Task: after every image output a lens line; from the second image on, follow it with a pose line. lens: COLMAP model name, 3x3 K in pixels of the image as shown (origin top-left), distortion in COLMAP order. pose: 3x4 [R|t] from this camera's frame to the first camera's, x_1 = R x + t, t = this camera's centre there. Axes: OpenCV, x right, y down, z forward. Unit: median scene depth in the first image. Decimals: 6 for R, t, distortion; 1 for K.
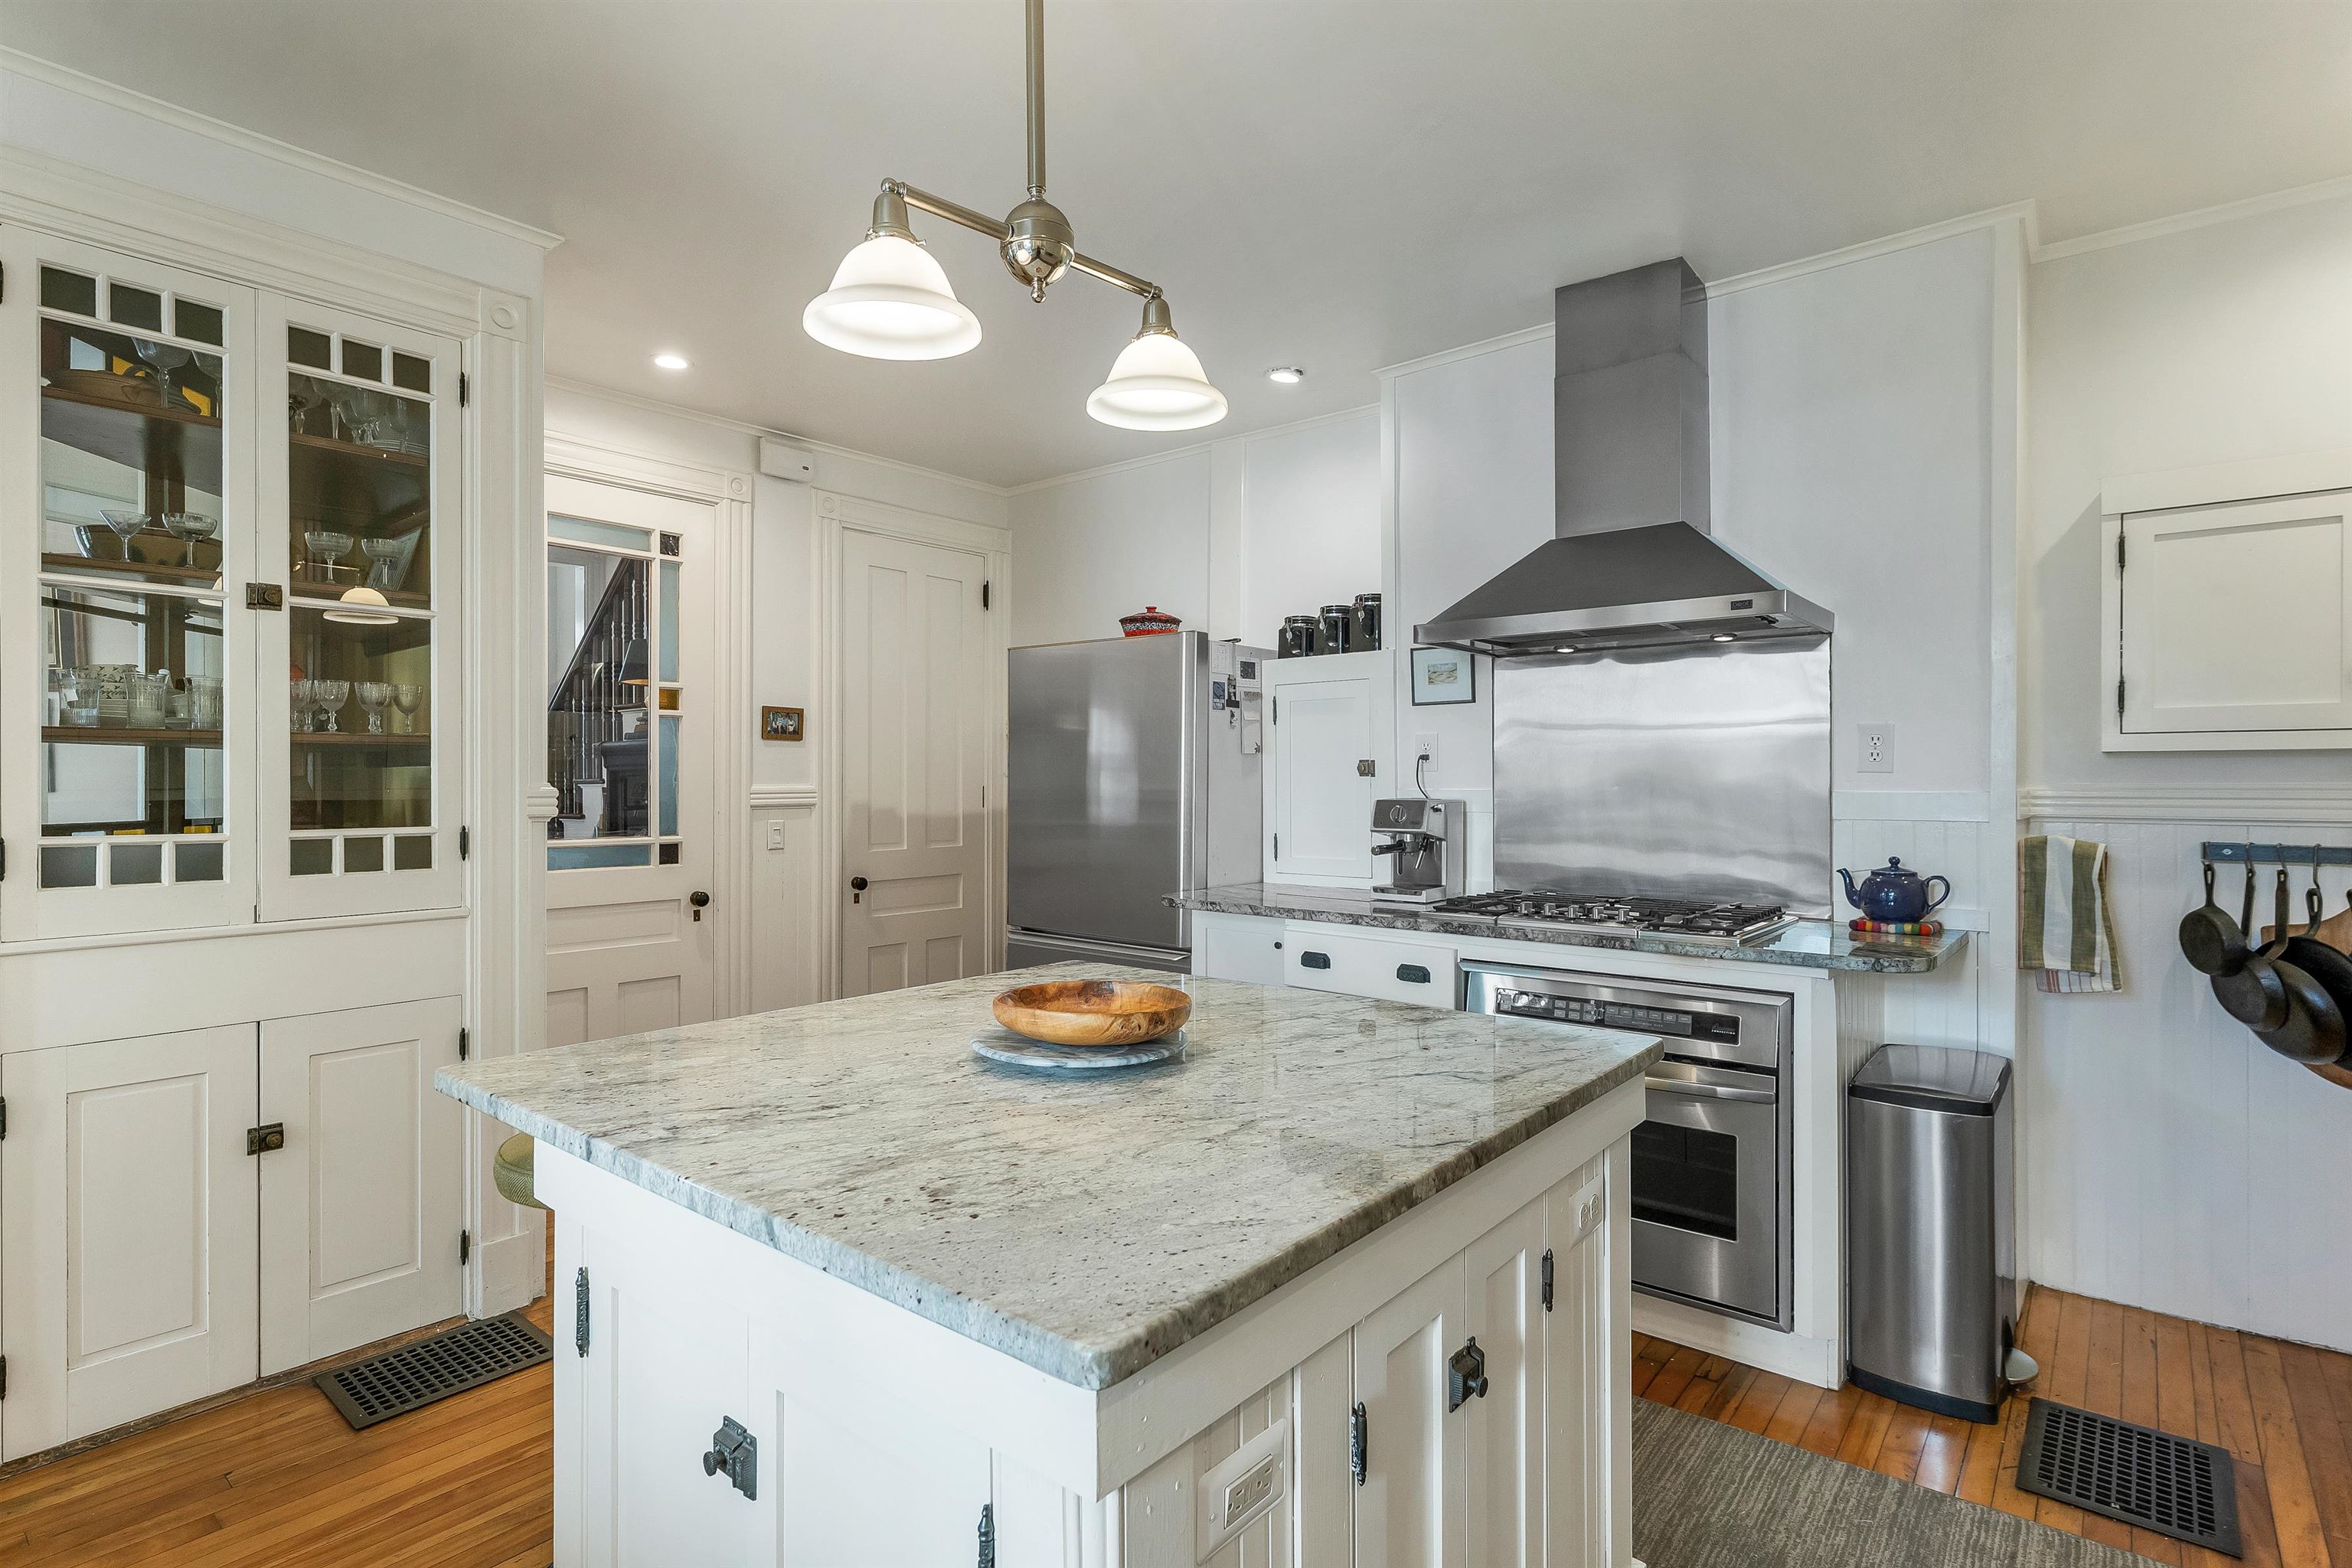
lens RADIAL K [[1148.3, 0, 1171.4], [0, 1148.3, 783.0], [0, 0, 1]] dist [0.000698, -0.000444]
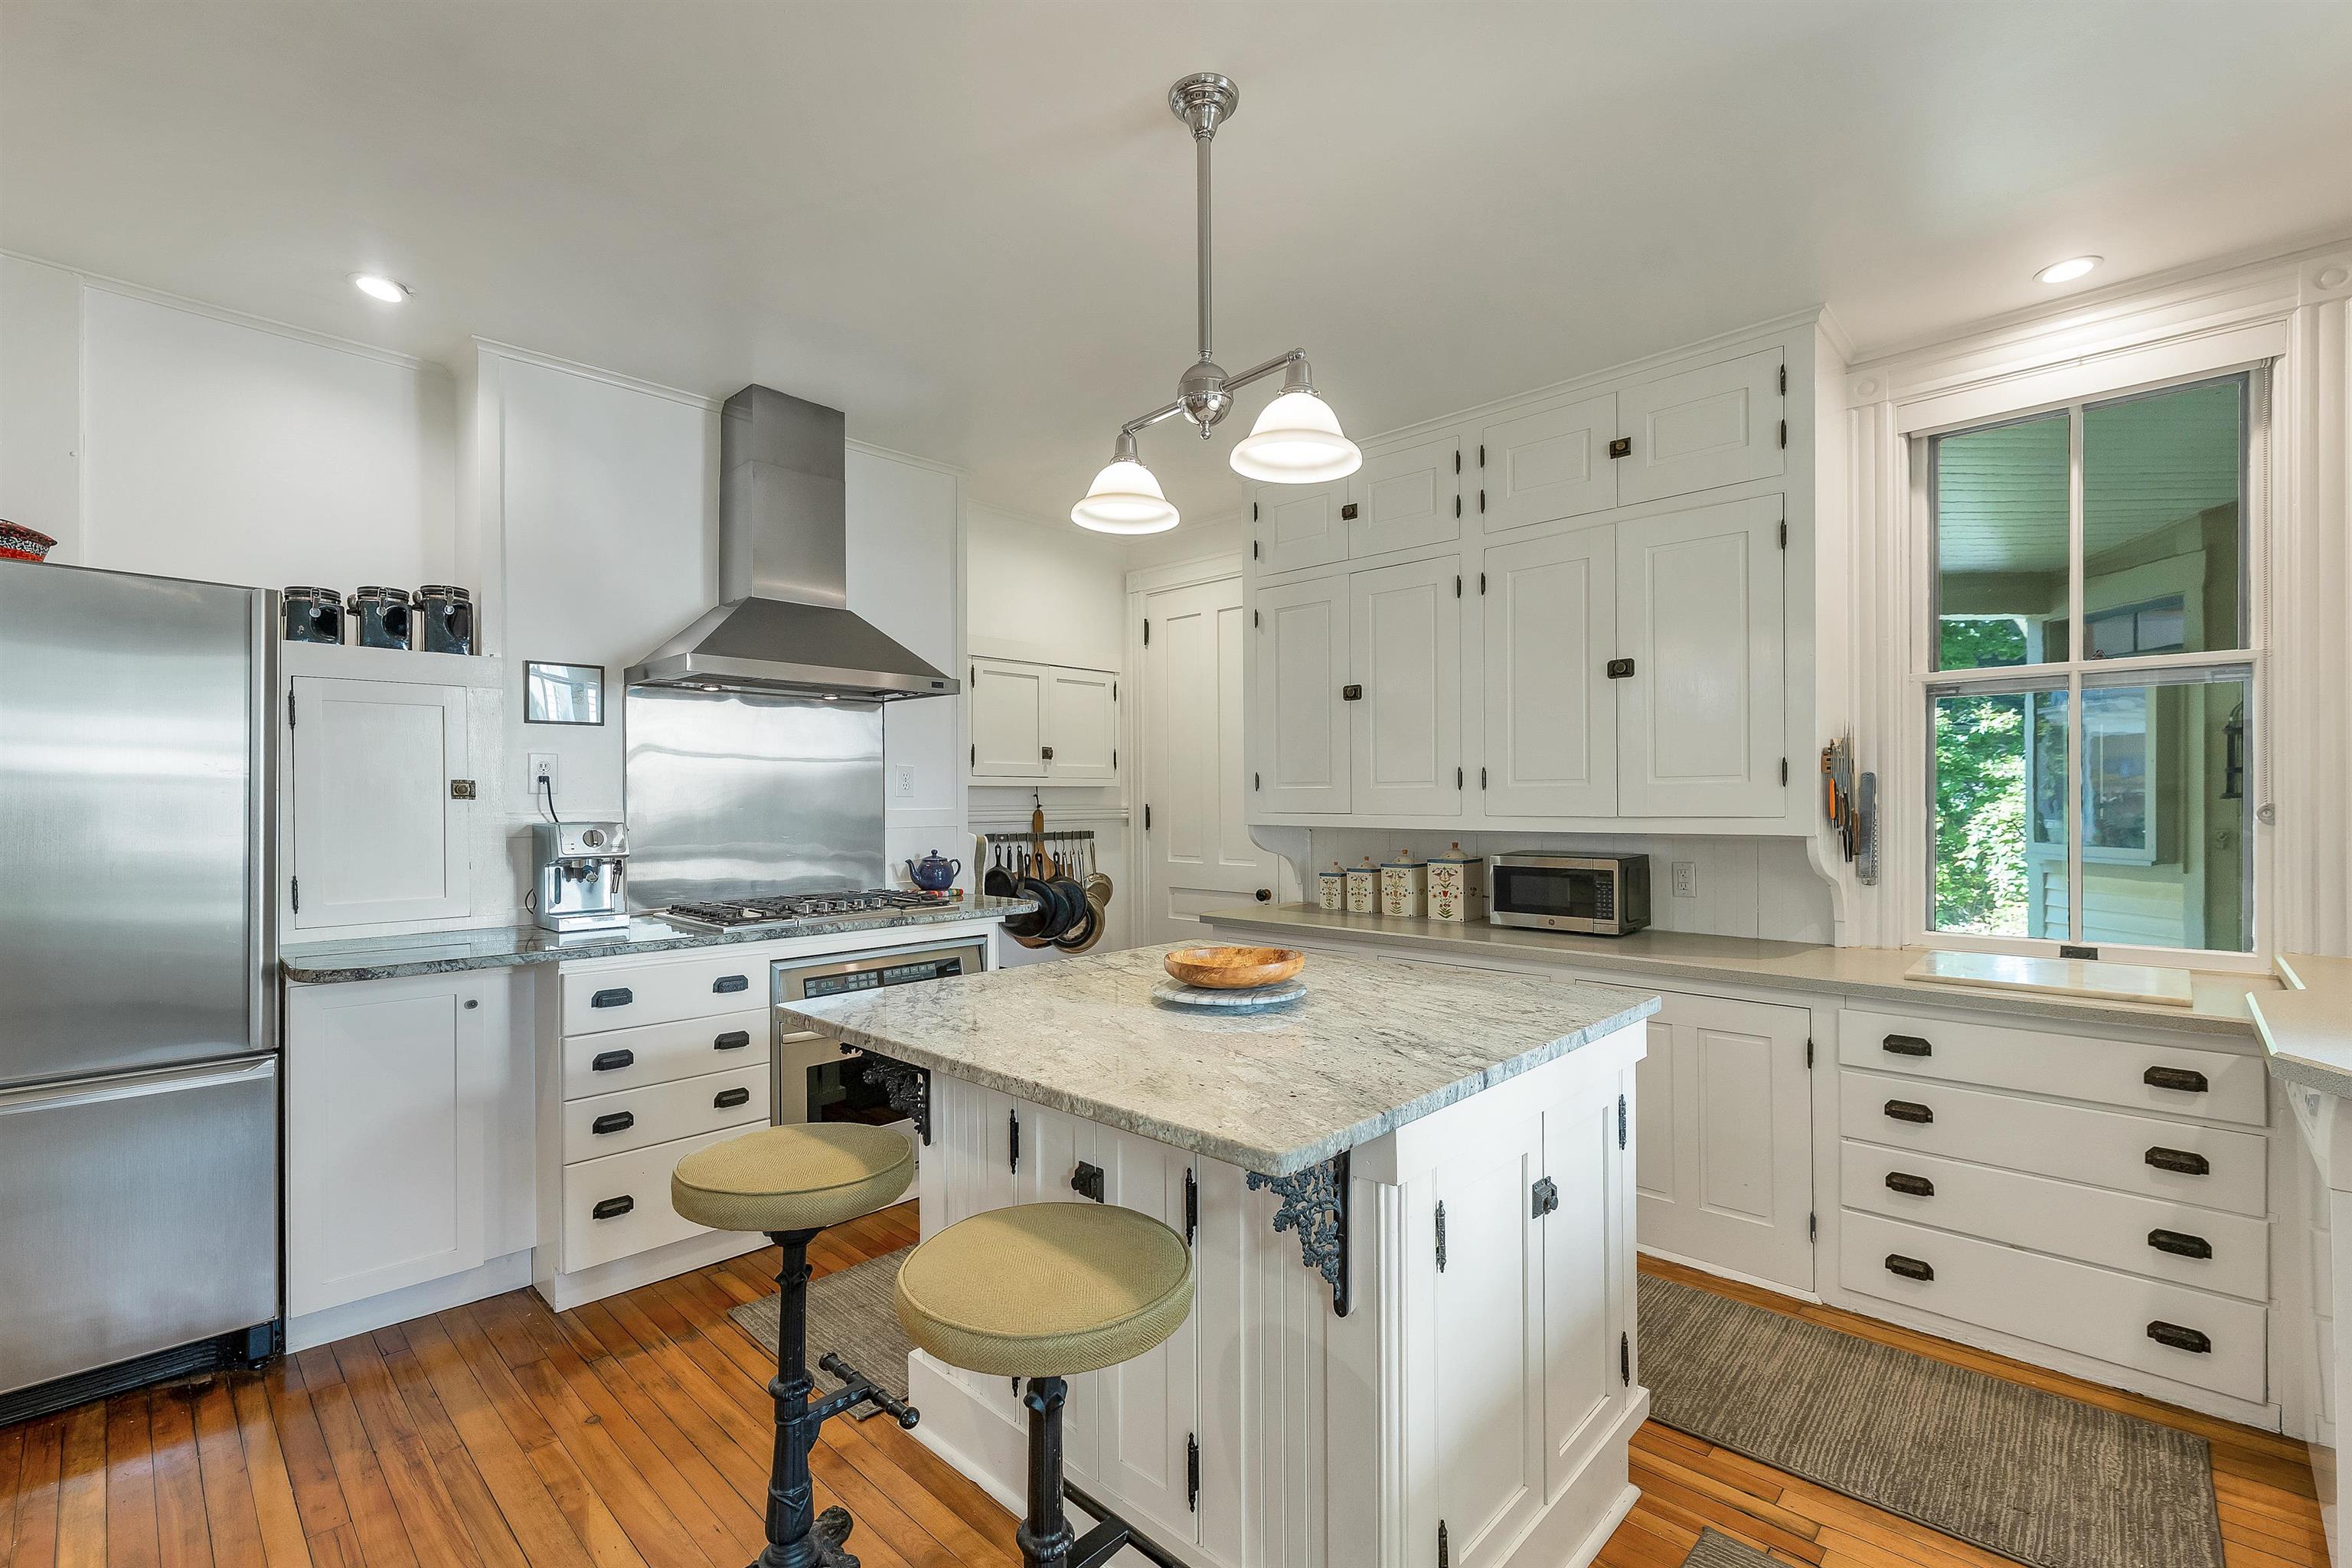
lens RADIAL K [[1022.0, 0, 1173.4], [0, 1022.0, 796.3], [0, 0, 1]] dist [-0.005881, -0.001128]
pose [[0.056806, 0.002887, 0.998381, -0.713374], [0.005264, 0.999981, -0.003192, -0.002874], [-0.998371, 0.005436, 0.056790, 0.539795]]
